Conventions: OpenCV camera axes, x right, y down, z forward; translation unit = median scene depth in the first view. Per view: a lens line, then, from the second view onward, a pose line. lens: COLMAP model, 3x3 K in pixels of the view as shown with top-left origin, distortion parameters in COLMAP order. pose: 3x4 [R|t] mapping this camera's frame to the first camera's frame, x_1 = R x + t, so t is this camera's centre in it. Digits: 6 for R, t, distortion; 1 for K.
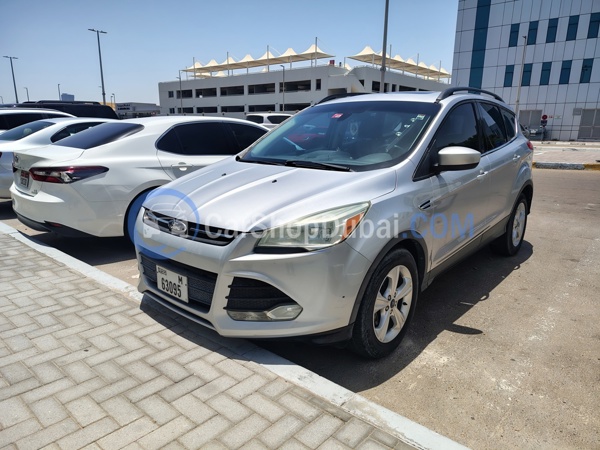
lens RADIAL K [[416.9, 0, 297.5], [0, 416.9, 229.8], [0, 0, 1]] dist [0.021576, -0.032706]
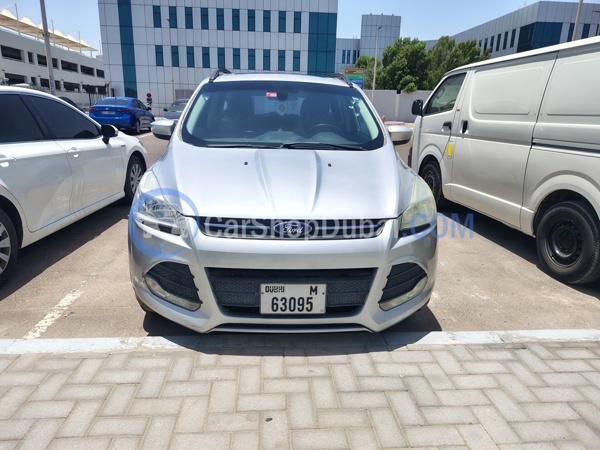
lens RADIAL K [[416.9, 0, 295.5], [0, 416.9, 220.9], [0, 0, 1]] dist [0.021576, -0.032706]
pose [[0.706883, -0.174146, 0.685558, -0.824598], [0.152201, 0.983963, 0.093012, -0.097210], [-0.690762, 0.038594, 0.722052, 0.397655]]
